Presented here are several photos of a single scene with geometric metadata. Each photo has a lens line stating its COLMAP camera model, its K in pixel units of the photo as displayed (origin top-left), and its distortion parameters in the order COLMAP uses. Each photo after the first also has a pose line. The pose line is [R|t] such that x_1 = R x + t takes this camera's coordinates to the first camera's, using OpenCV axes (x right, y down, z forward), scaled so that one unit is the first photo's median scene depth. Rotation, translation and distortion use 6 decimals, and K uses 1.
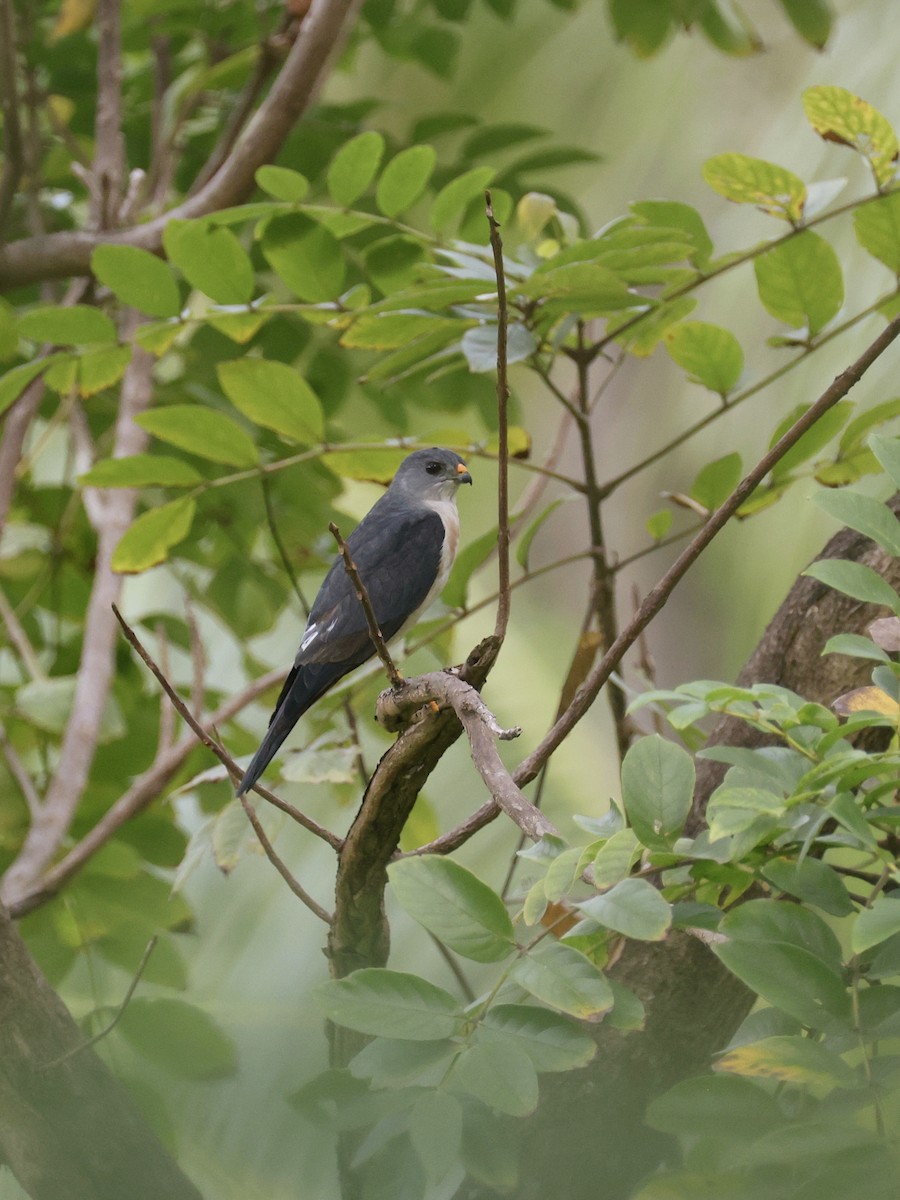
lens RADIAL K [[625.1, 0, 450.0], [0, 625.1, 600.0], [0, 0, 1]] dist [-0.001037, 0.001244]
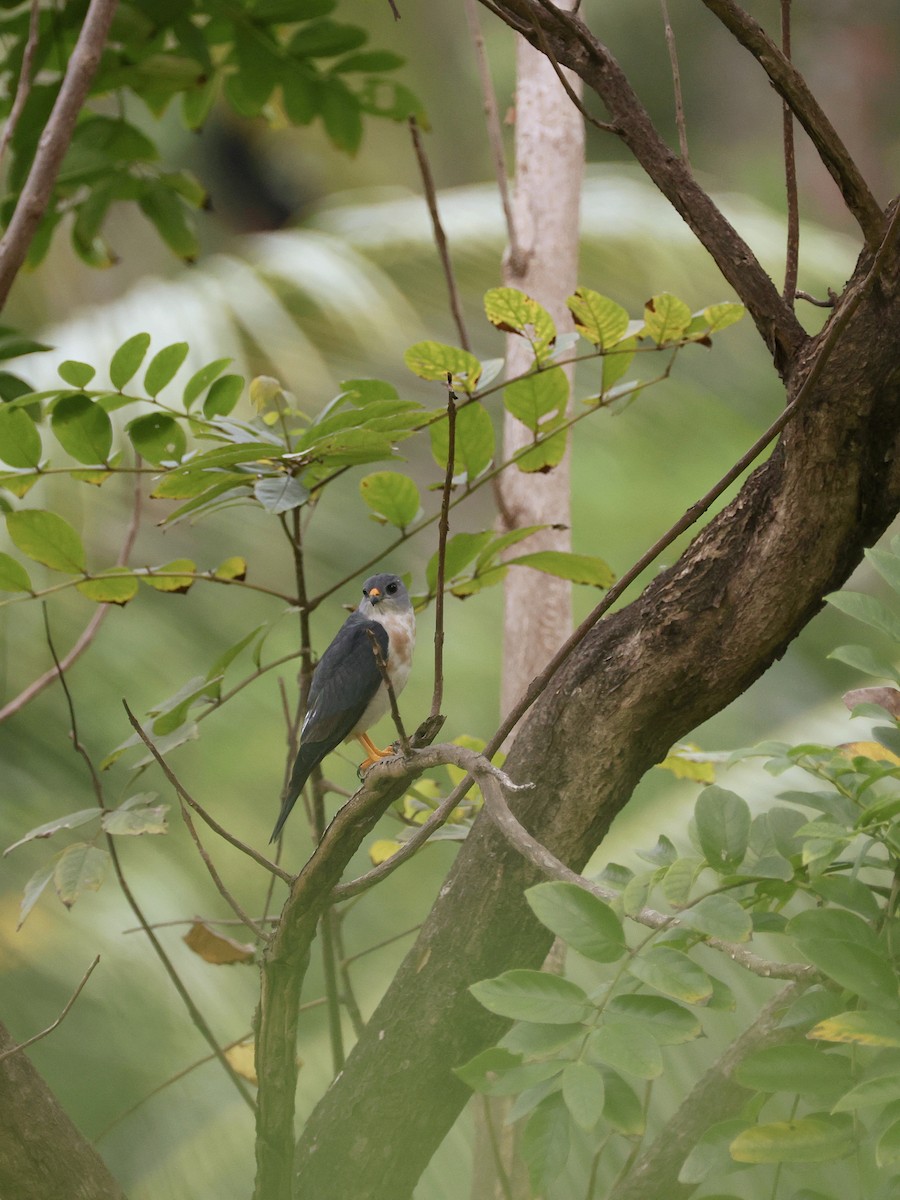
lens RADIAL K [[481.7, 0, 450.0], [0, 481.7, 686.3], [0, 0, 1]] dist [0.002461, 0.000078]
pose [[0.999679, -0.025304, 0.001331, 0.472297], [0.025307, 0.999677, -0.002183, 0.004062], [-0.001275, 0.002216, 0.999997, 0.000841]]
